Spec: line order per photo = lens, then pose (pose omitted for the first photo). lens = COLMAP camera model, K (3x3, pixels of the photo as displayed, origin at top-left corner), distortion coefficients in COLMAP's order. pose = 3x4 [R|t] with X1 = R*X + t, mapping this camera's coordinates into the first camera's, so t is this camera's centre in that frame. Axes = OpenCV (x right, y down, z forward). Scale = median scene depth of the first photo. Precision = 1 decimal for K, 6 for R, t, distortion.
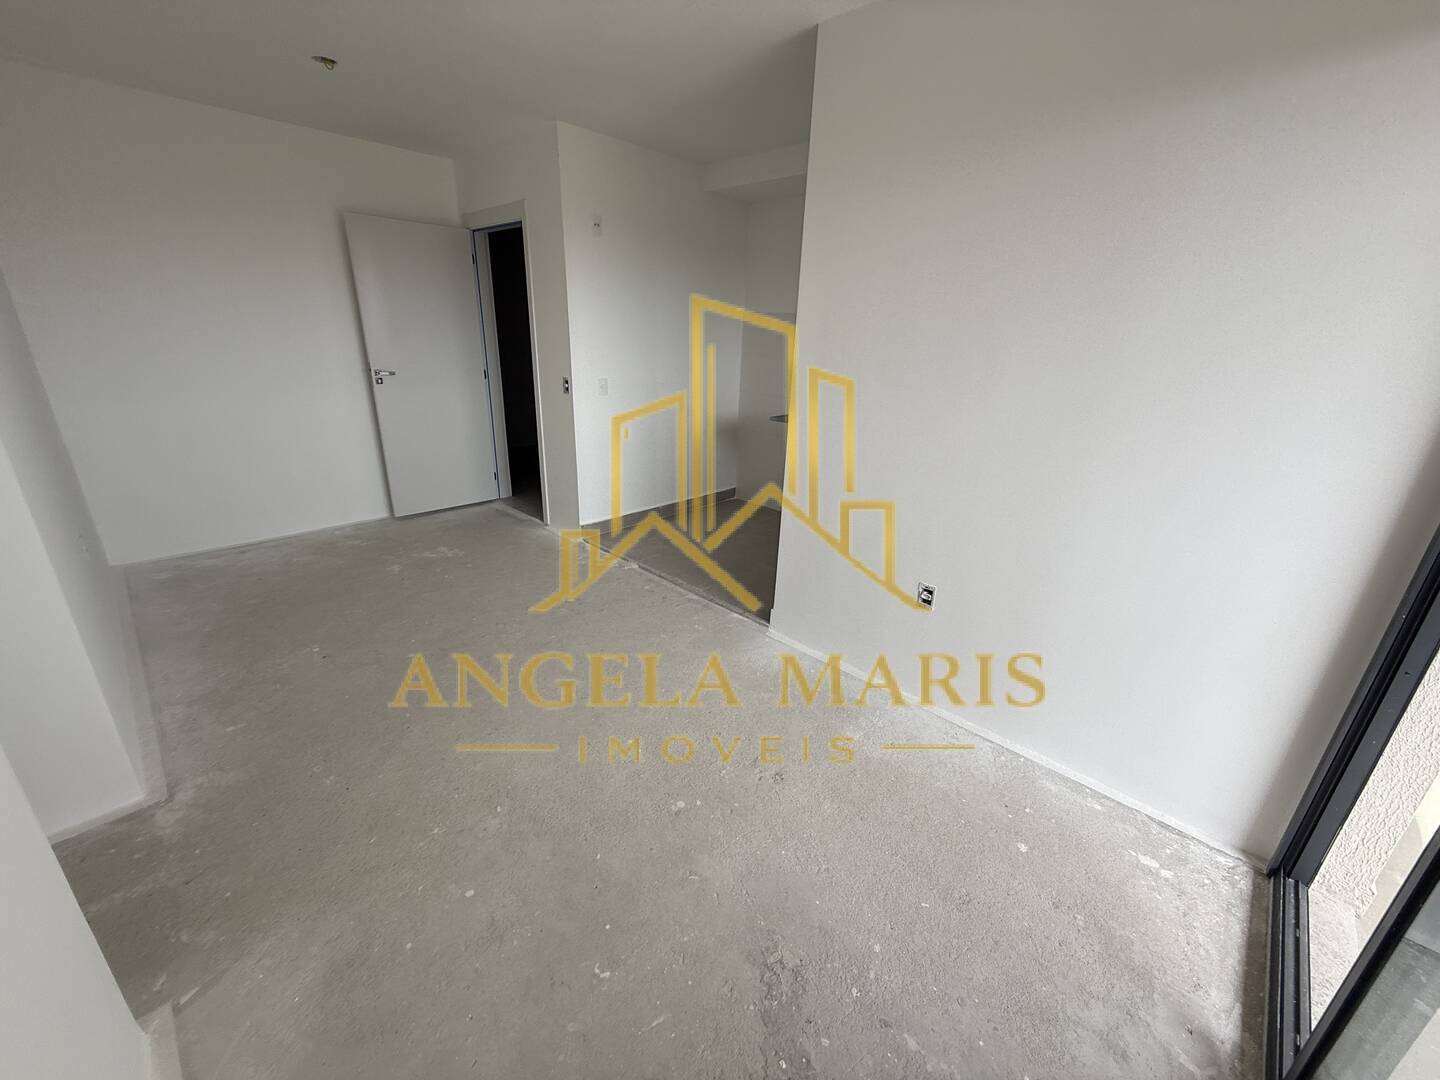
lens RADIAL K [[571.3, 0, 716.6], [0, 571.3, 540.4], [0, 0, 1]] dist [-0.002243, 0.000701]
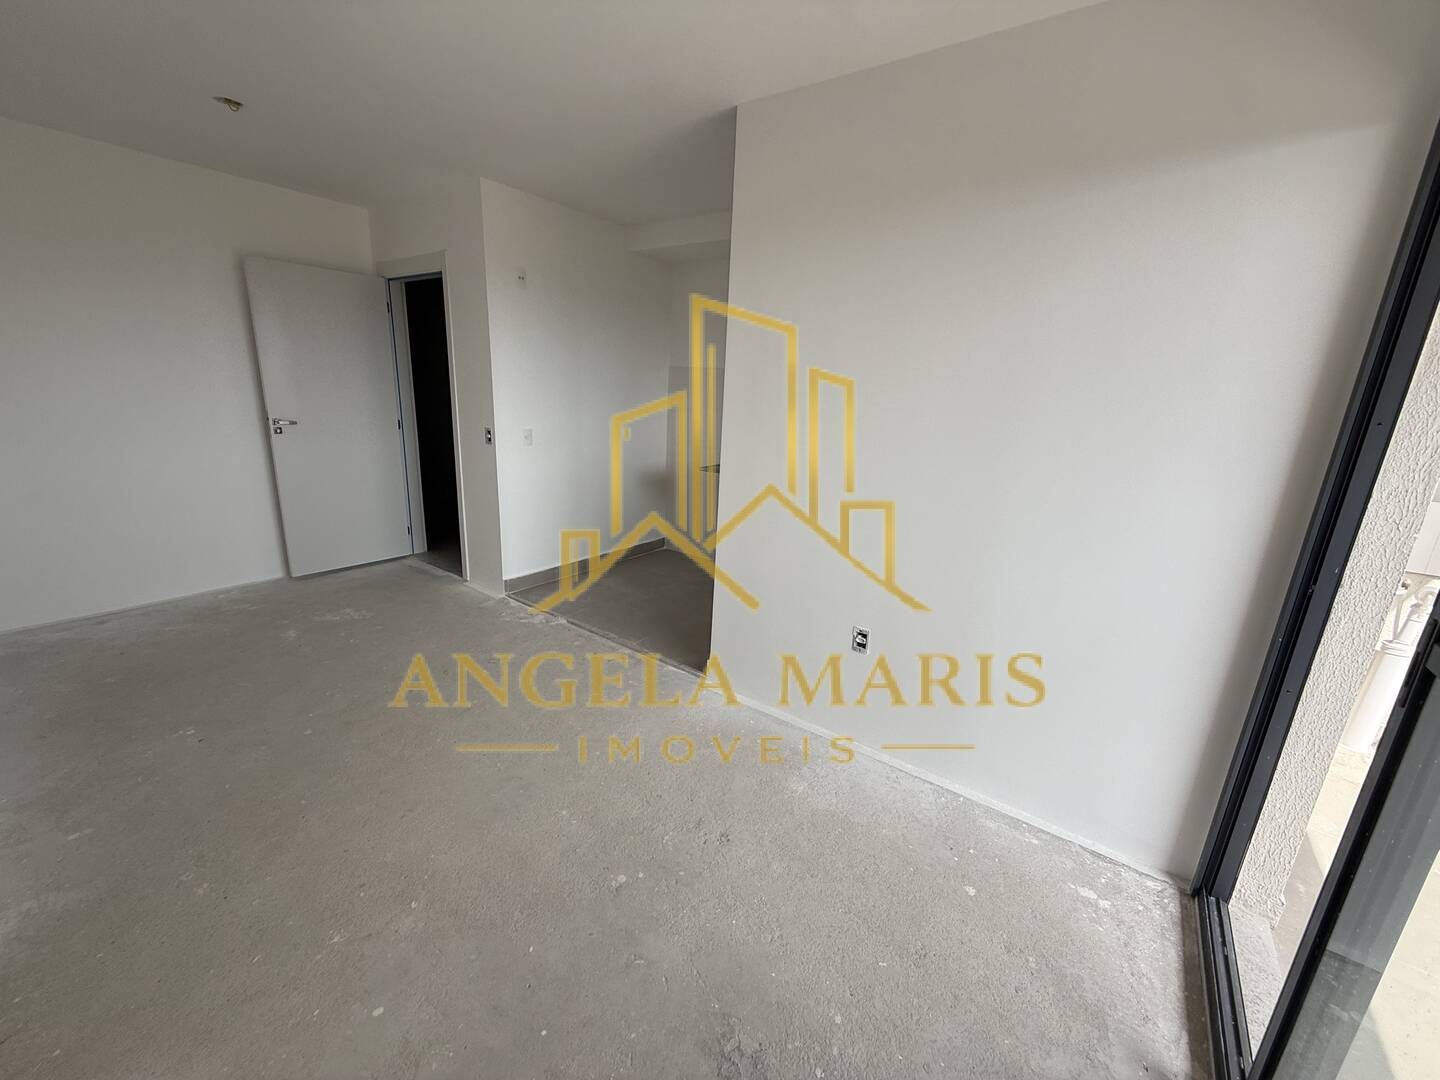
lens RADIAL K [[571.3, 0, 716.8], [0, 571.3, 540.3], [0, 0, 1]] dist [-0.002243, 0.000701]
pose [[0.991213, -0.020464, 0.130683, -0.019206], [0.031733, 0.995898, -0.084739, -0.001216], [-0.128413, 0.088141, 0.987796, 0.016916]]
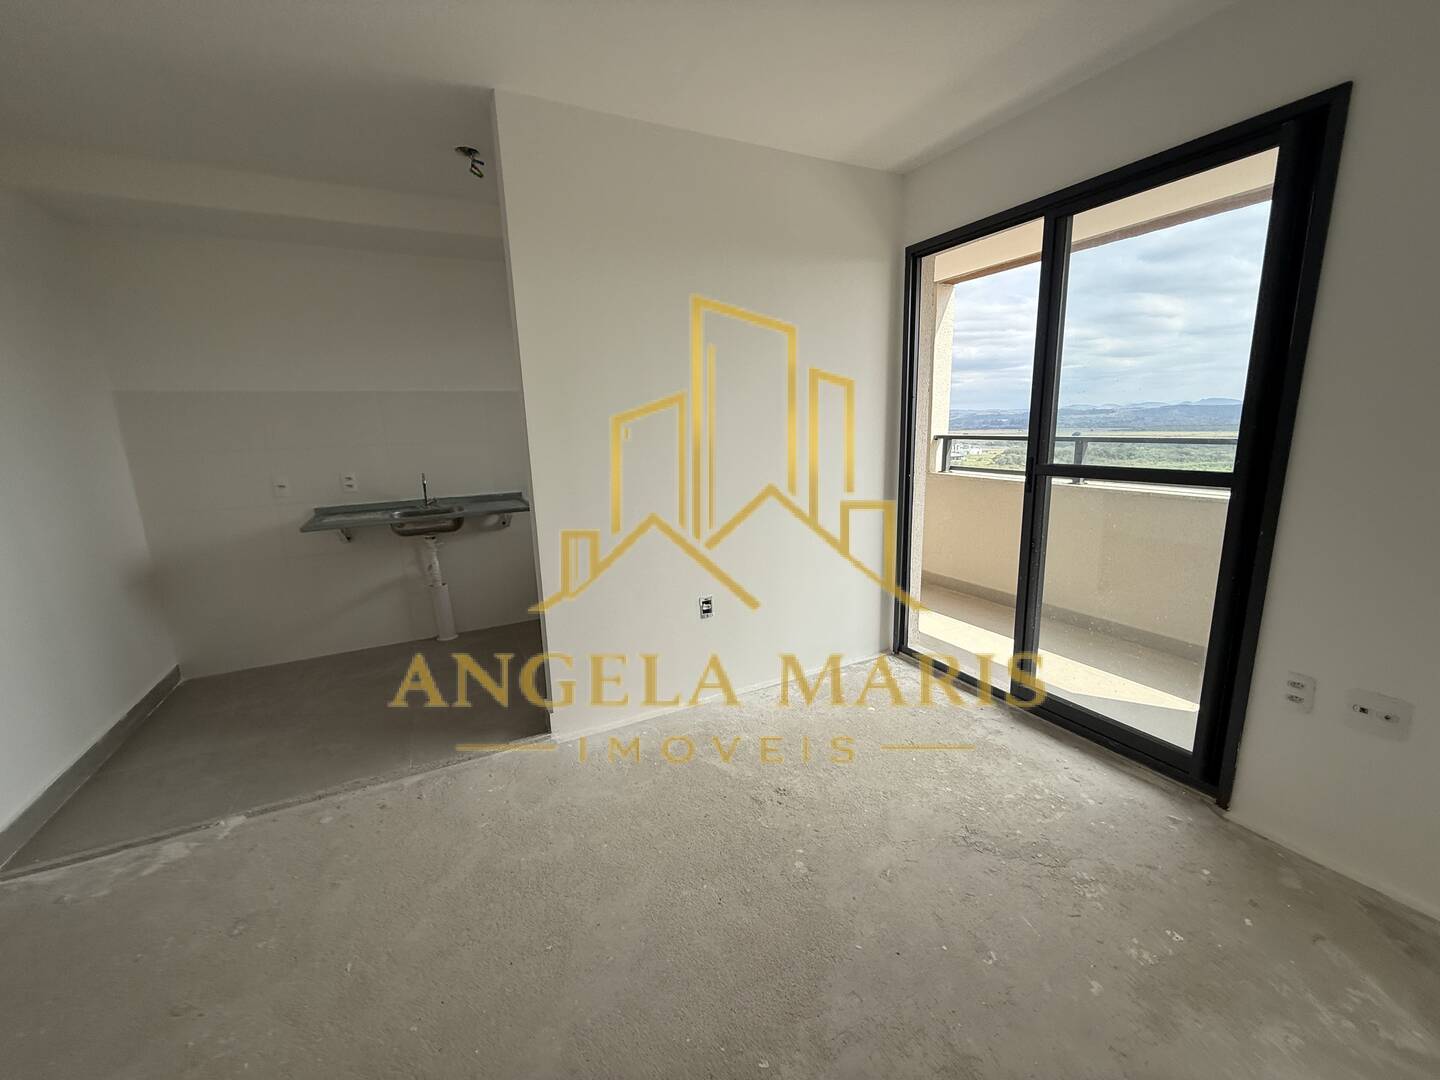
lens RADIAL K [[571.3, 0, 712.8], [0, 571.3, 545.0], [0, 0, 1]] dist [-0.002243, 0.000701]
pose [[0.328165, -0.235240, 0.914861, -0.830133], [0.369423, 0.923321, 0.104902, -0.171144], [-0.869387, 0.303545, 0.389905, 0.586719]]
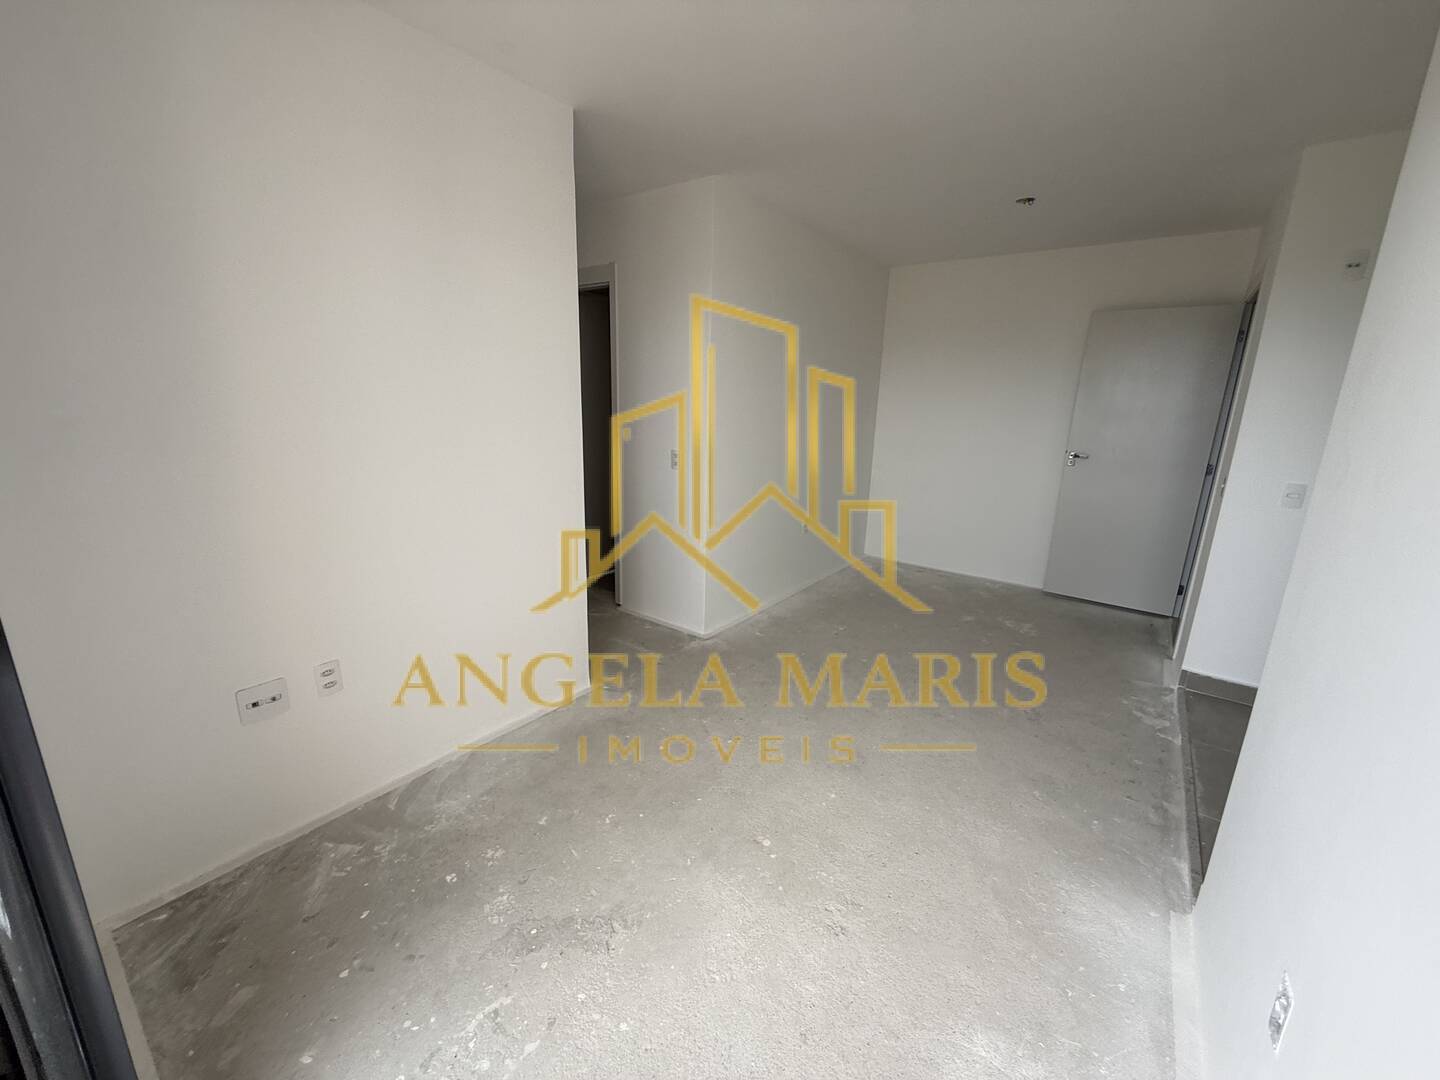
lens RADIAL K [[571.3, 0, 719.7], [0, 571.3, 535.4], [0, 0, 1]] dist [-0.002243, 0.000701]
pose [[0.128477, 0.213019, -0.968564, 0.766936], [-0.371777, 0.915778, 0.152095, -0.156344], [0.919389, 0.340549, 0.196852, 0.518430]]
